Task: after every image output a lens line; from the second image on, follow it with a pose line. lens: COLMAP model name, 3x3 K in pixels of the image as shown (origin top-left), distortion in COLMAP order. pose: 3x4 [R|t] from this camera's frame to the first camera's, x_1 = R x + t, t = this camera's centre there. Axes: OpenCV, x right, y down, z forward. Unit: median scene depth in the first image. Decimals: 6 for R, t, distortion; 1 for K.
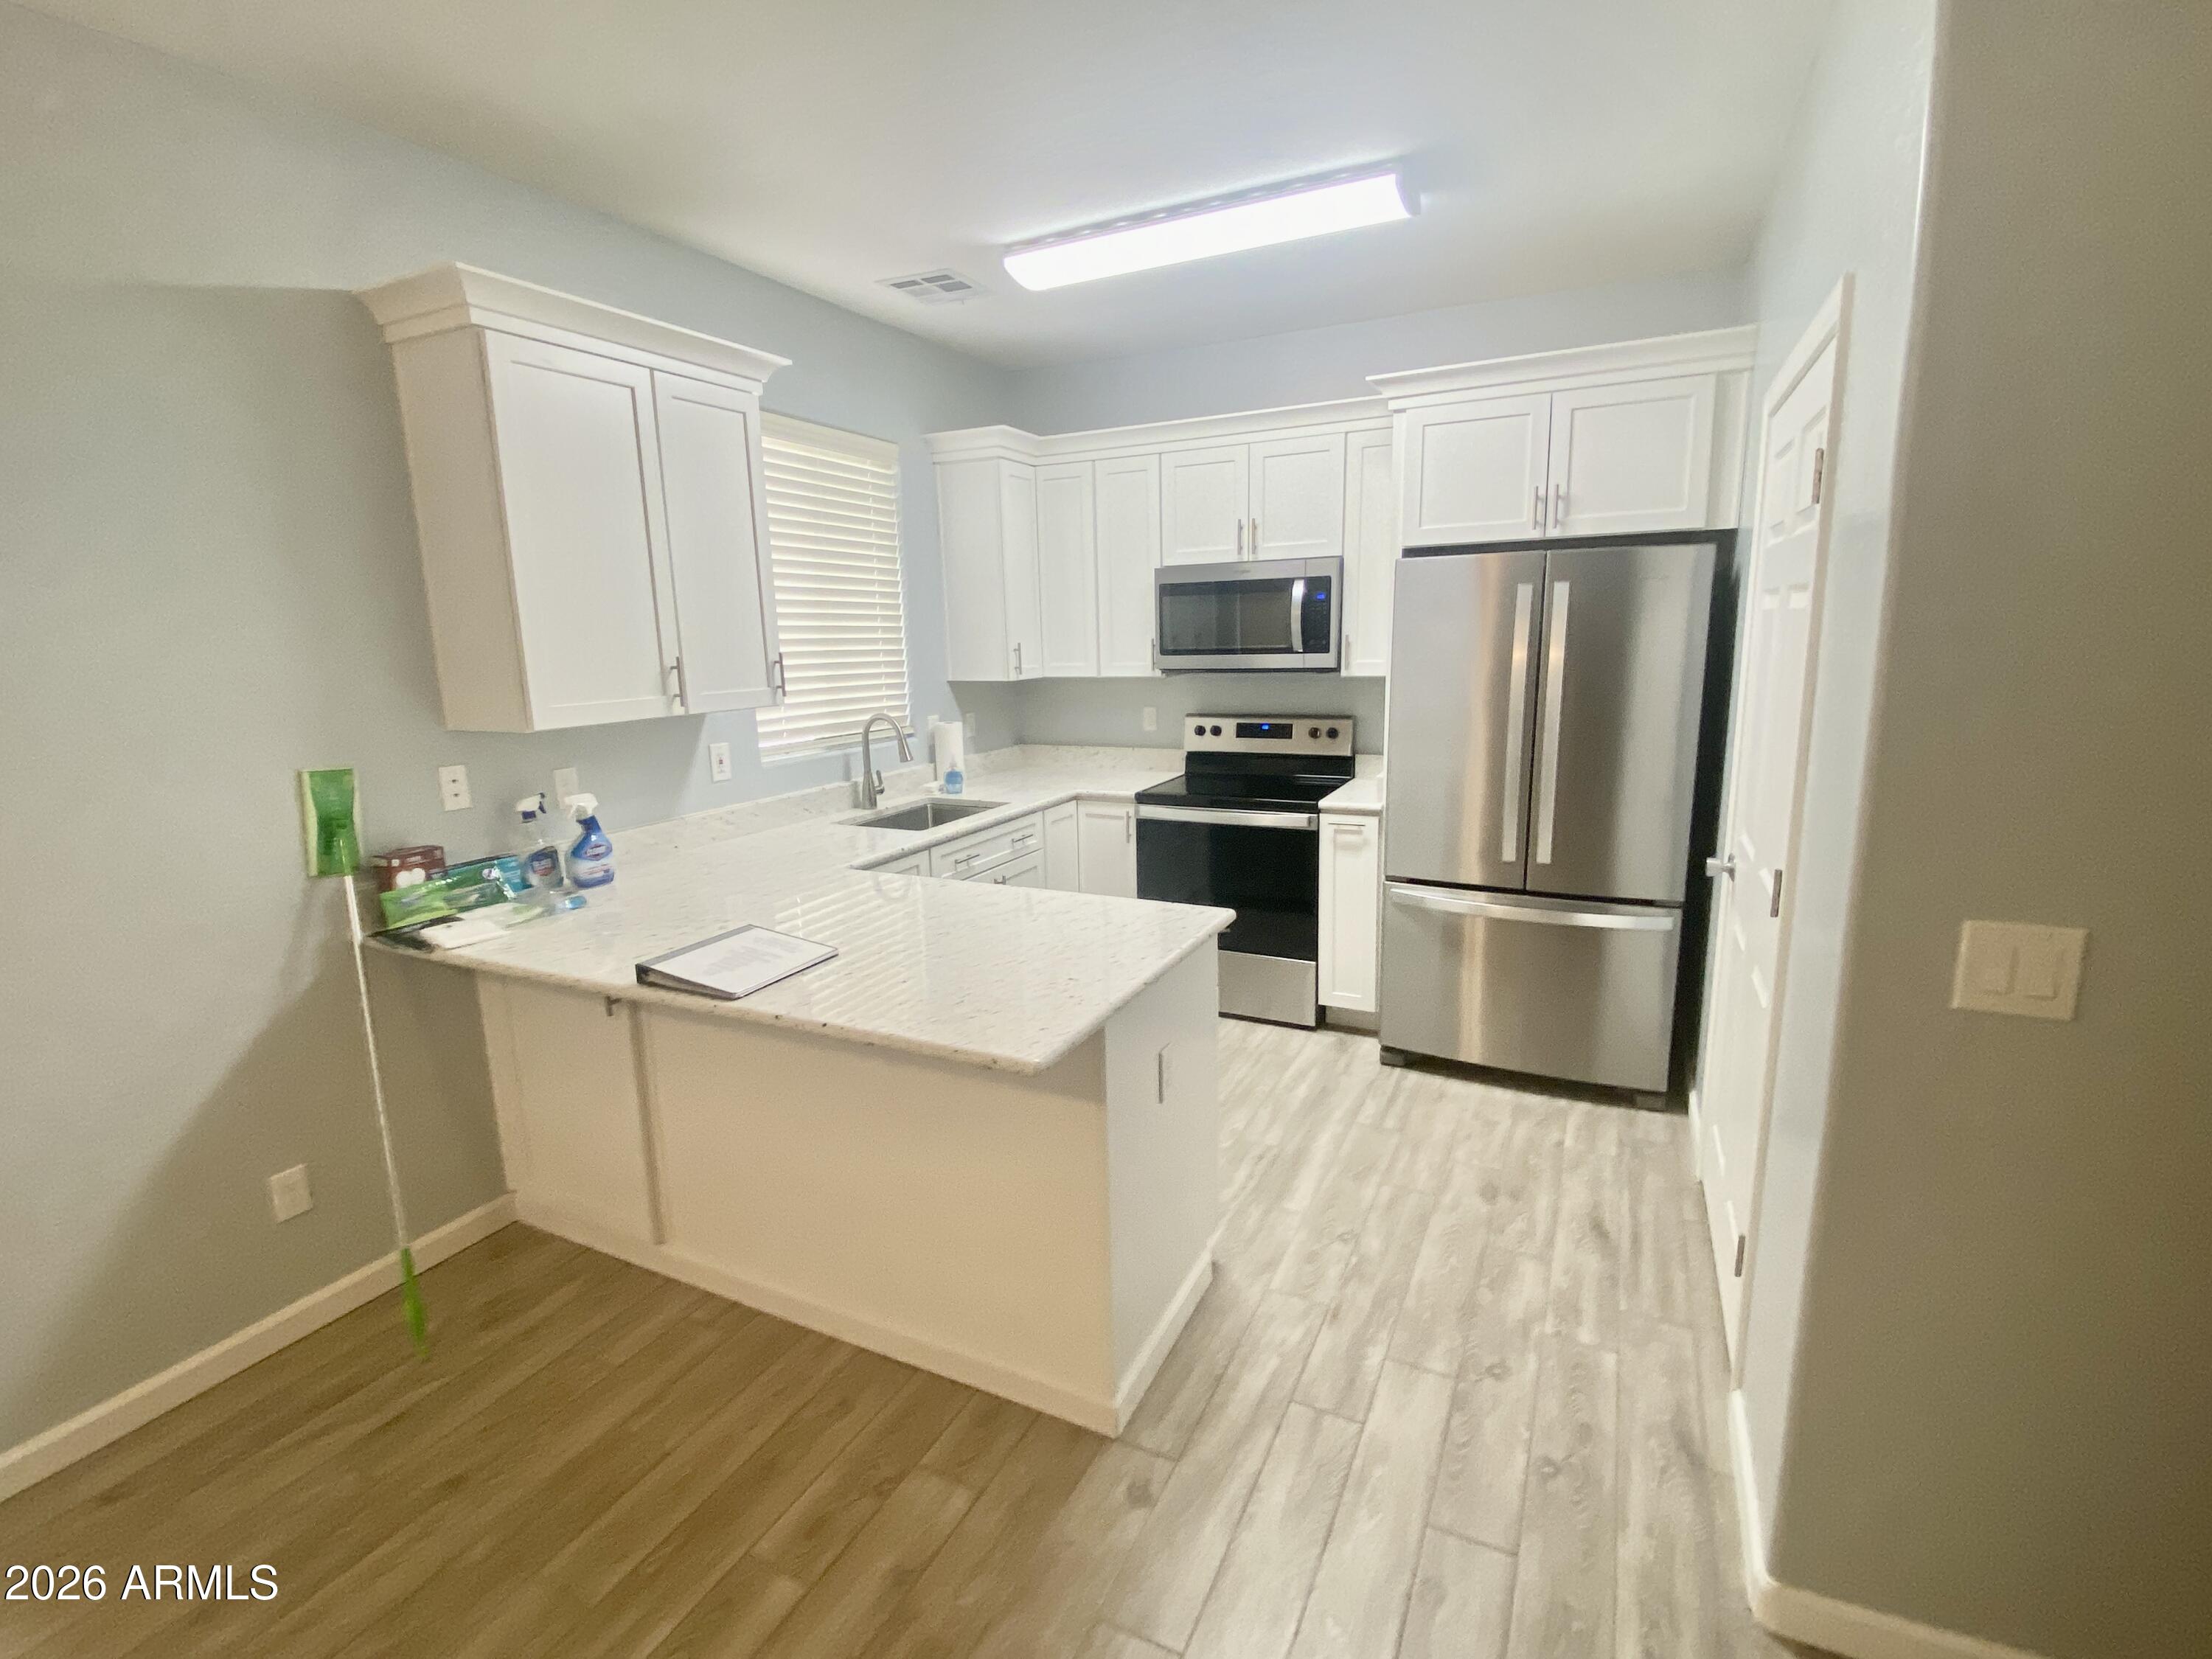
lens RADIAL K [[1050.4, 0, 1096.7], [0, 1050.4, 831.3], [0, 0, 1]] dist [-0.000407, -0.001438]
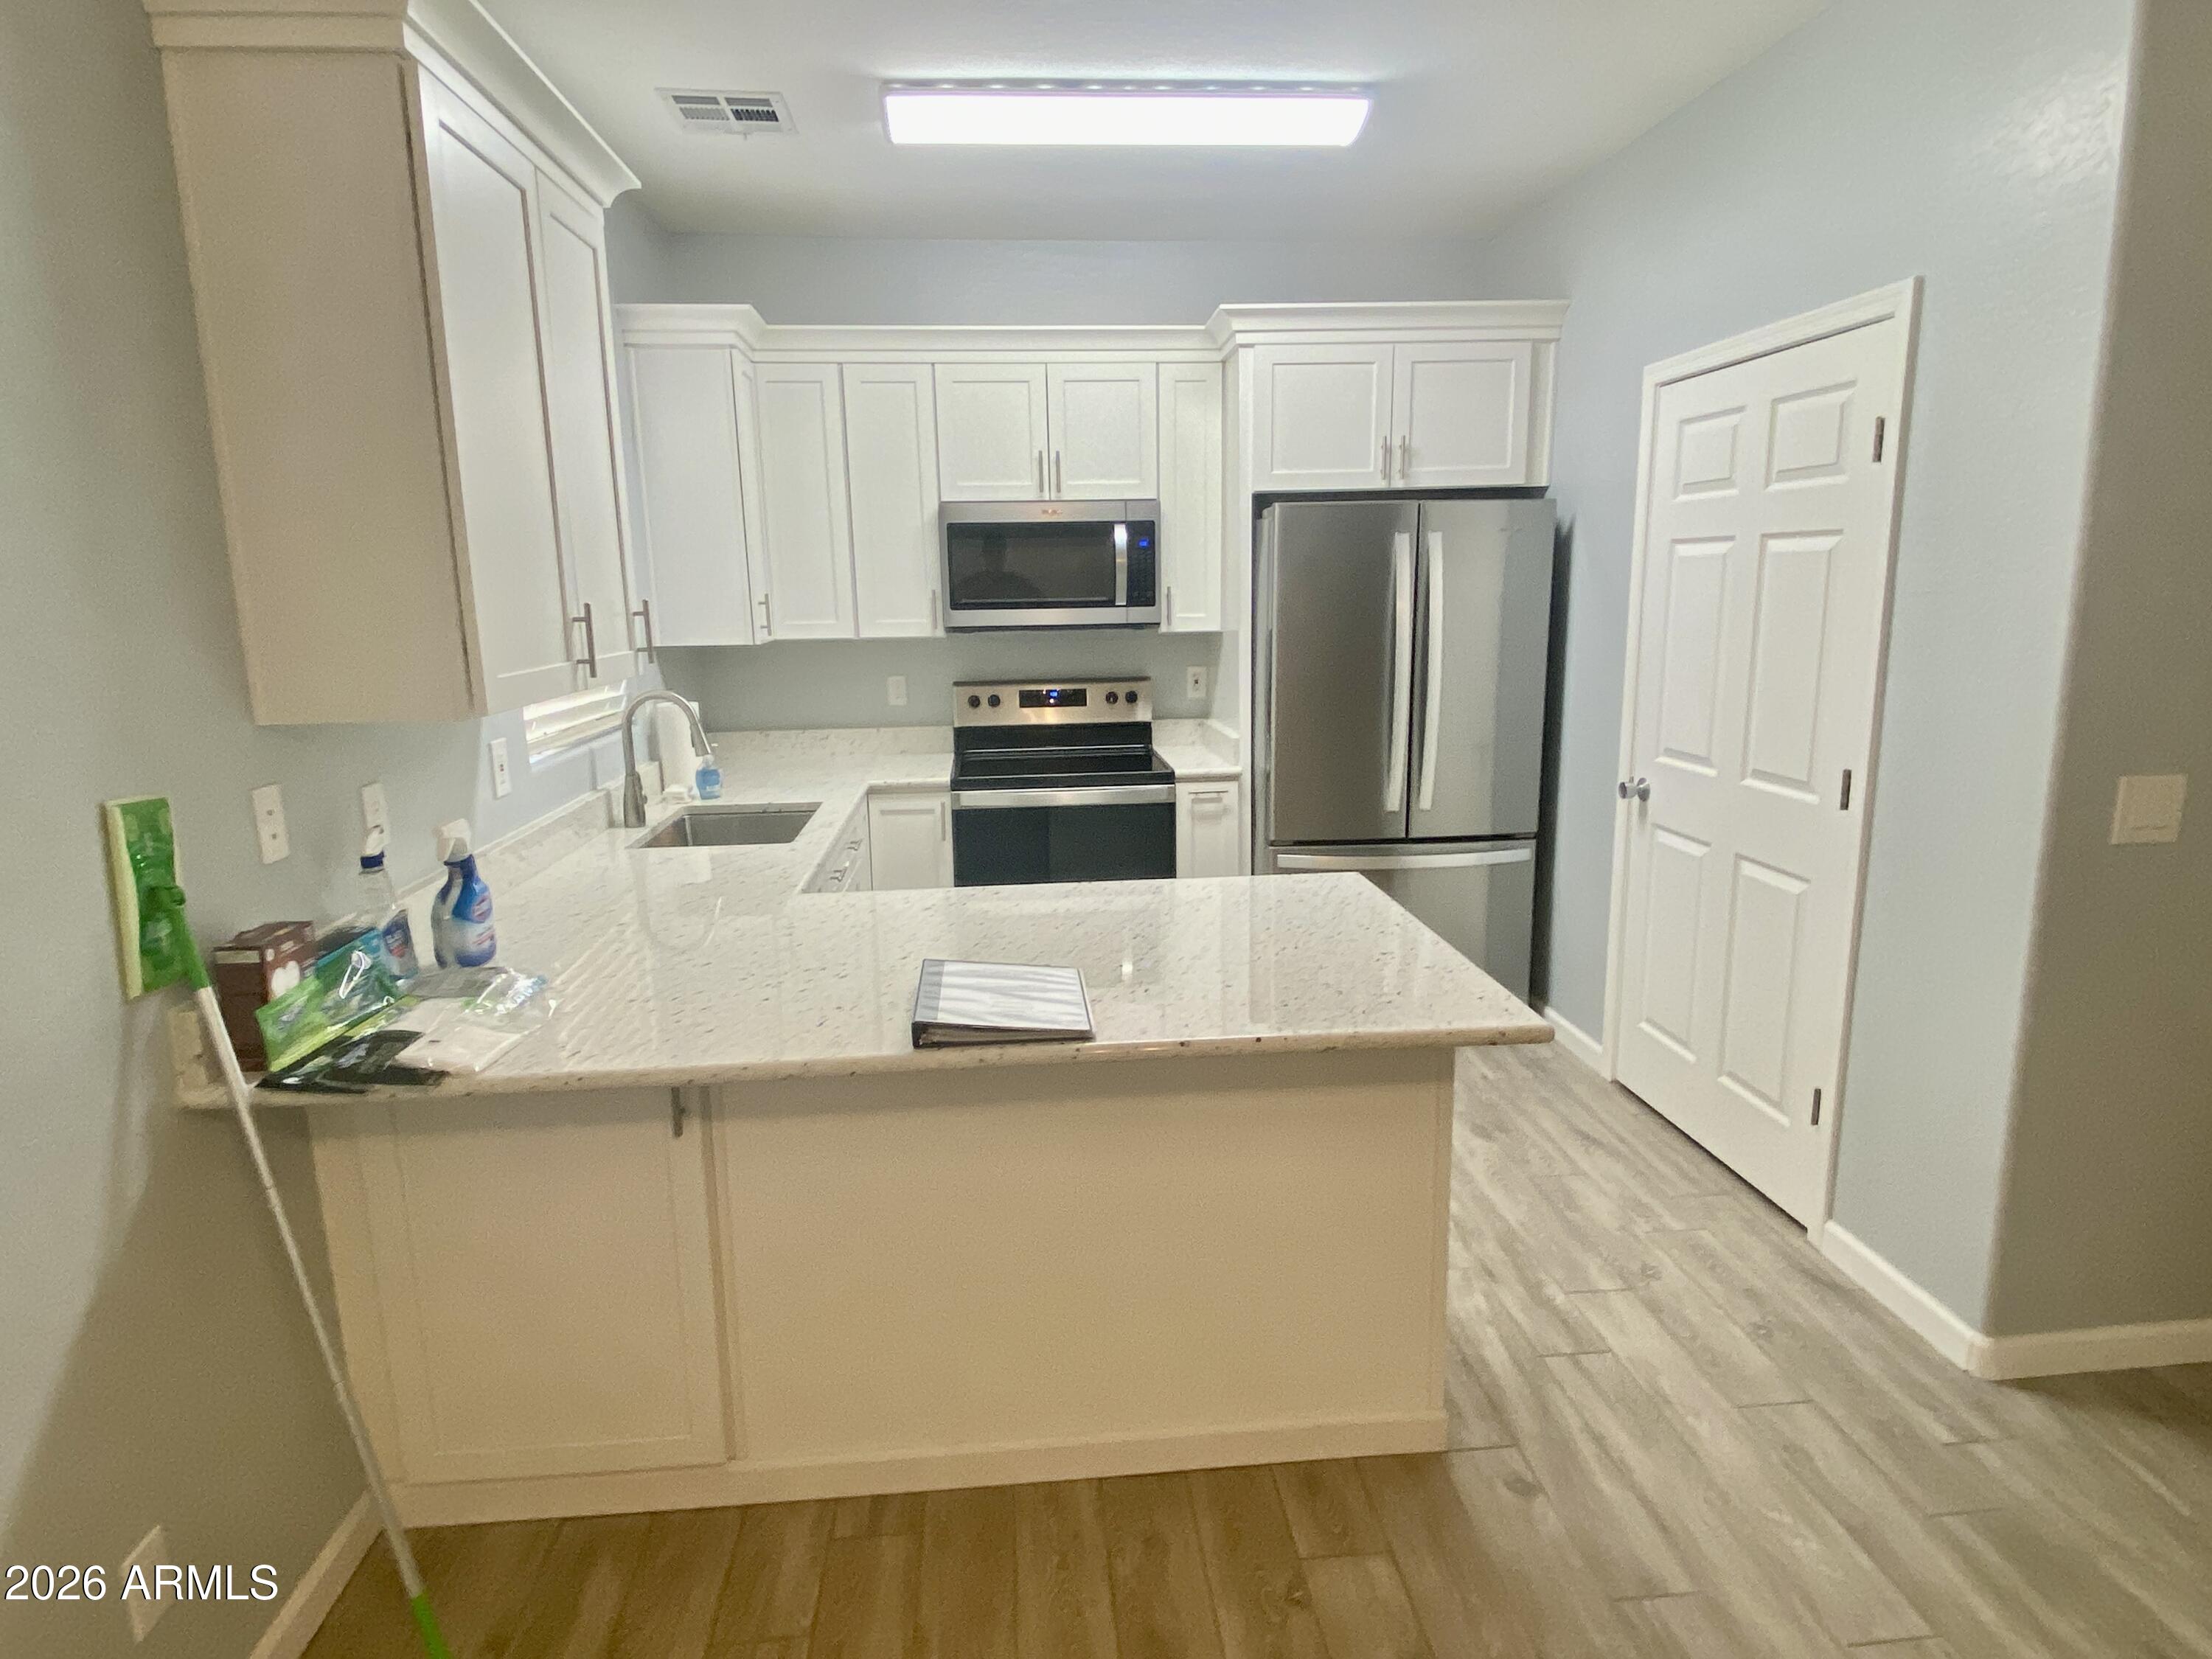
lens RADIAL K [[1255.9, 0, 1106.0], [0, 1255.9, 829.5], [0, 0, 1]] dist [0.028569, -0.030587]
pose [[0.848437, -0.095173, 0.520670, -0.467498], [0.099736, 0.994826, 0.019324, -0.004486], [-0.519815, 0.035535, 0.853539, 0.124783]]
